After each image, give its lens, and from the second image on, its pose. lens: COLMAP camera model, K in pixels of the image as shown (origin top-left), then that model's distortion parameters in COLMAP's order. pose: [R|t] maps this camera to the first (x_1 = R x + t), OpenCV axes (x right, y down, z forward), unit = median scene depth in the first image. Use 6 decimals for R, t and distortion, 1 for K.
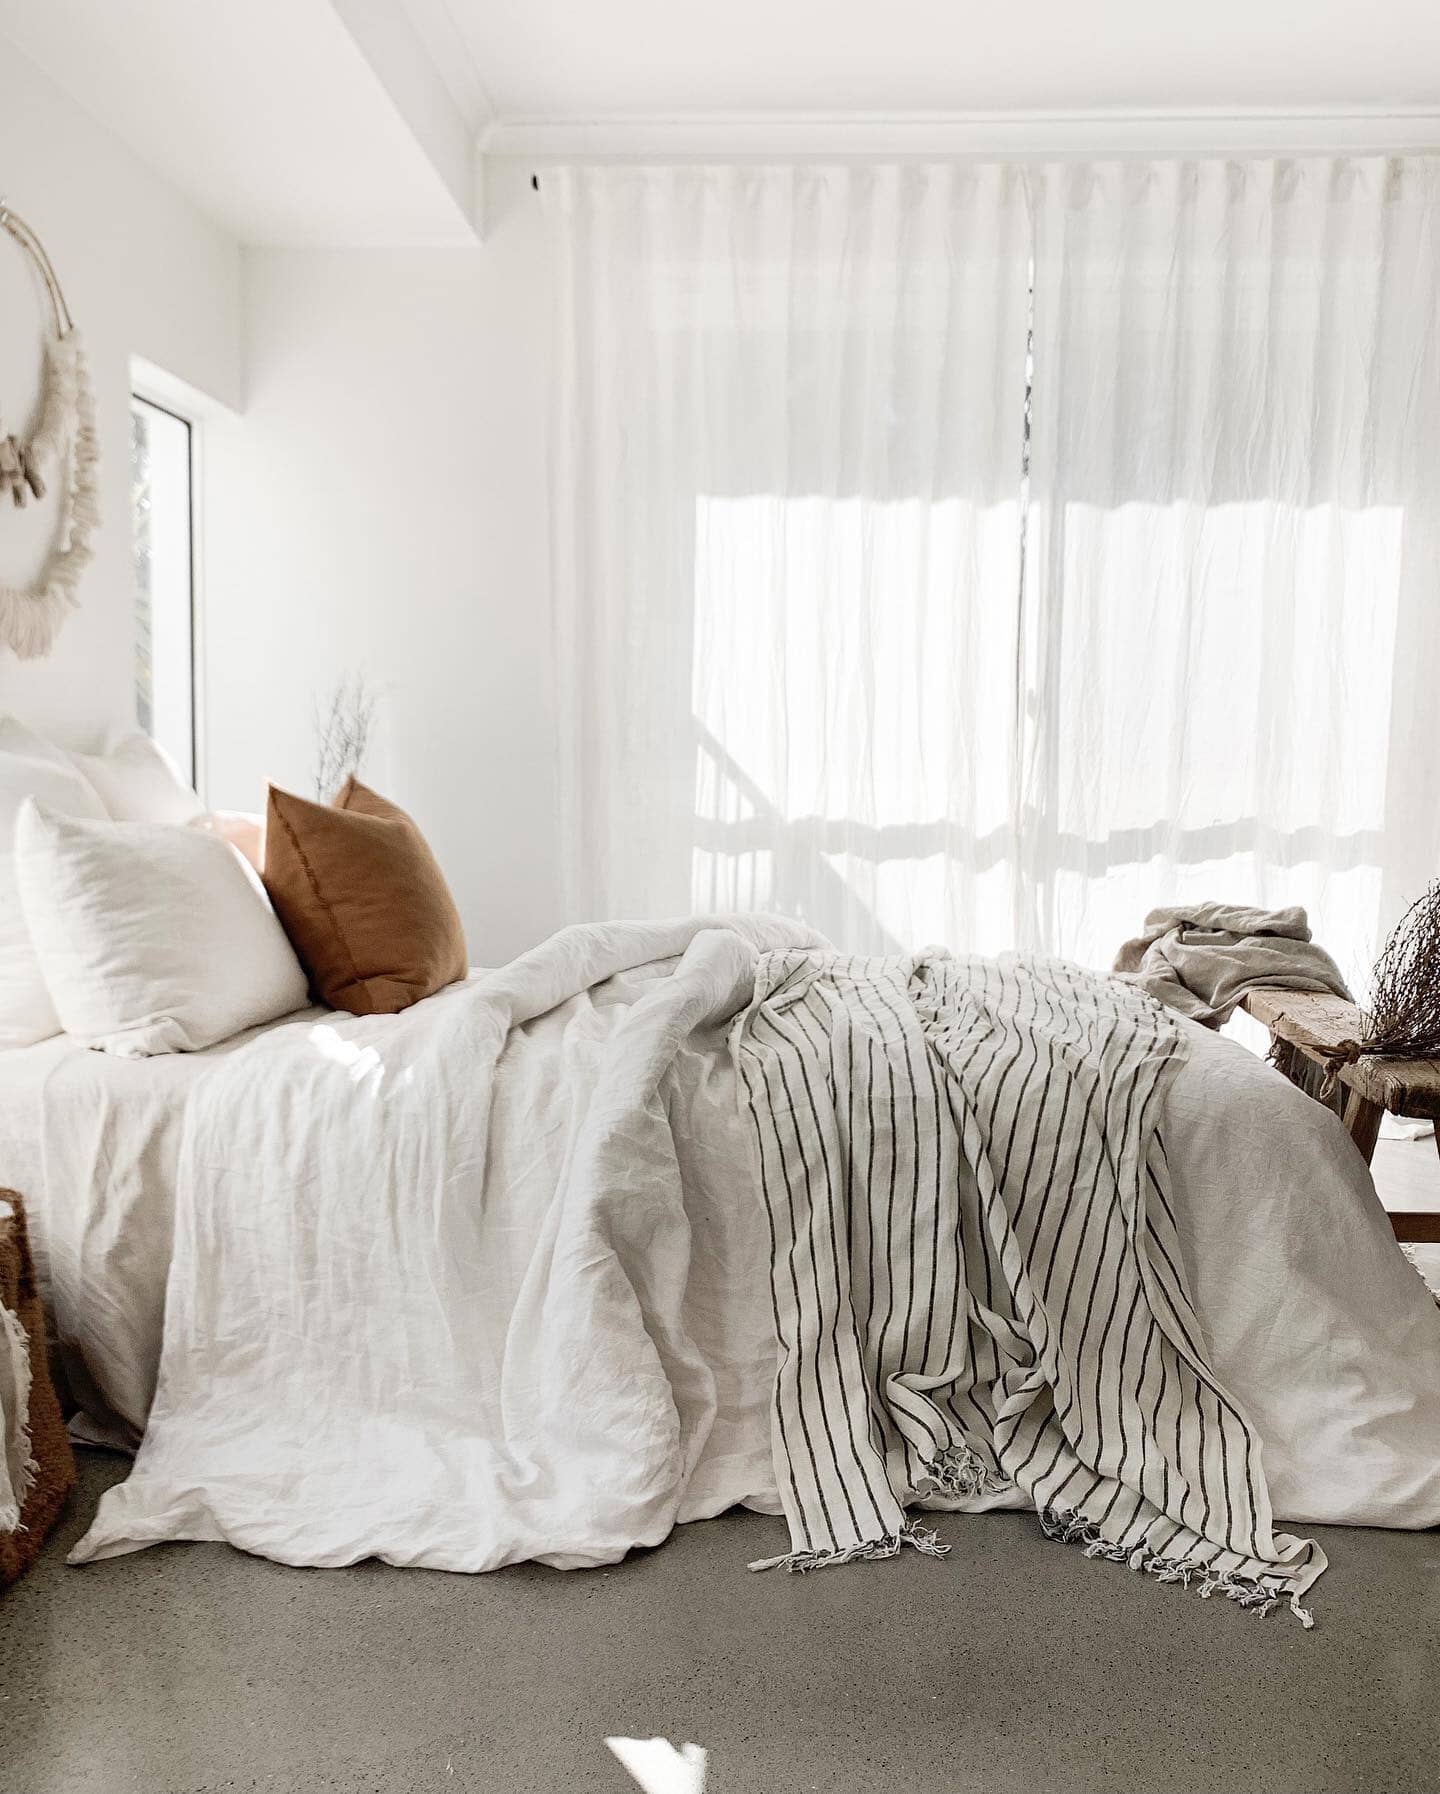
lens RADIAL K [[1792.6, 0, 720.0], [0, 1792.6, 897.0], [0, 0, 1]] dist [0.196247, -0.649946]
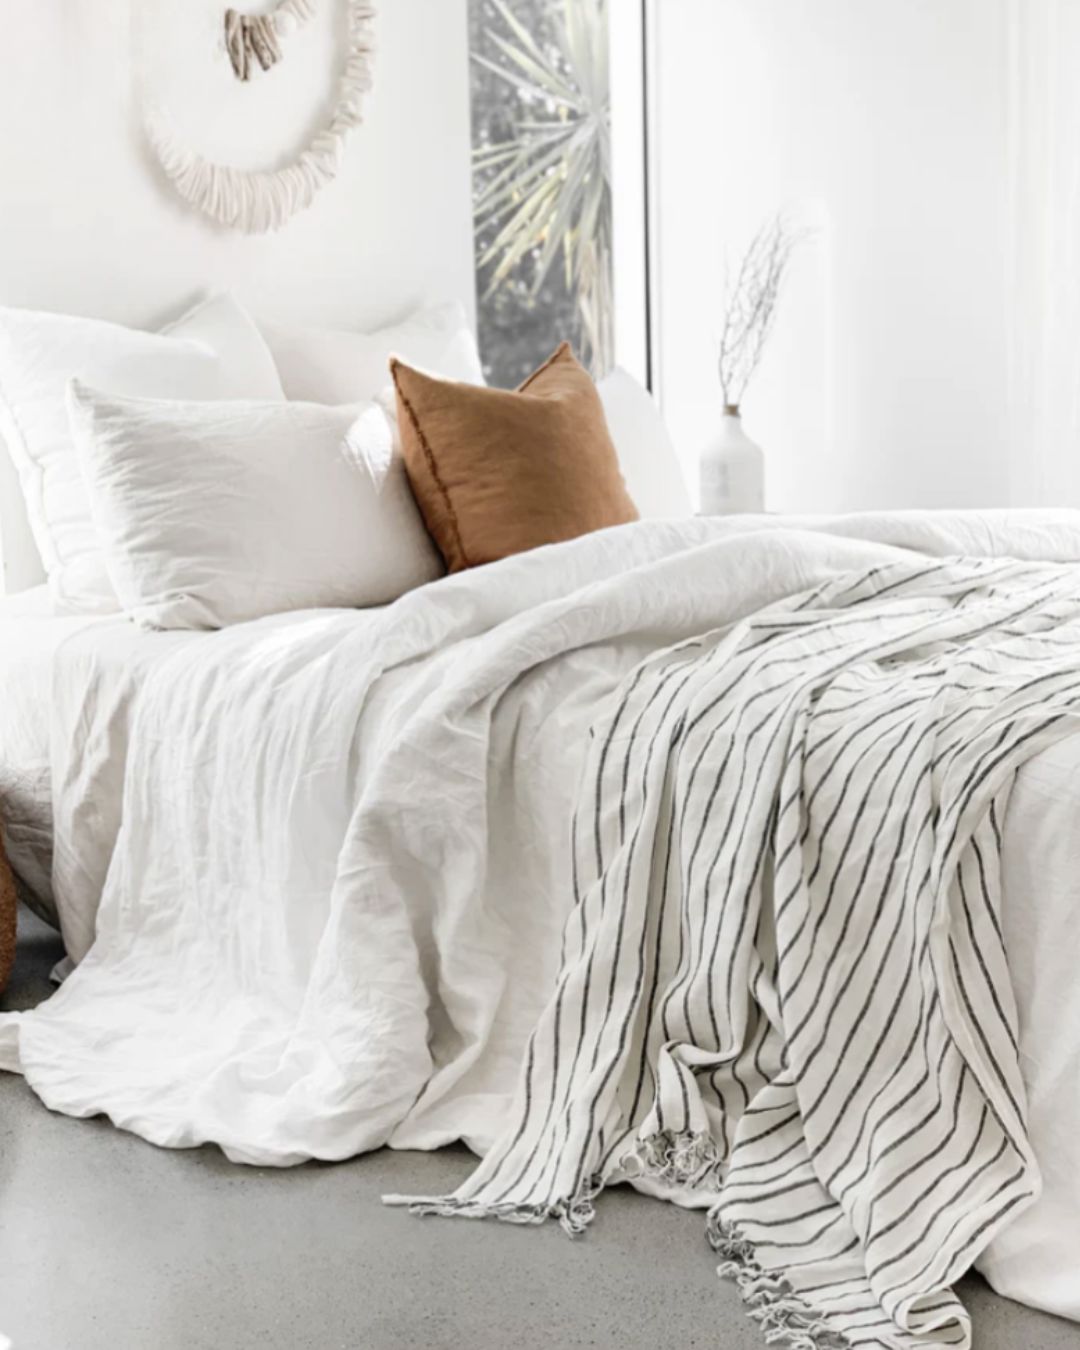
lens RADIAL K [[2161.9, 0, 540.0], [0, 2161.9, 675.0], [0, 0, 1]] dist [-0.020720, 0.786228]
pose [[0.824542, 0.074789, -0.560836, 0.607633], [-0.019659, 0.994414, 0.103705, -0.021023], [0.565459, -0.074484, 0.821406, 0.114852]]
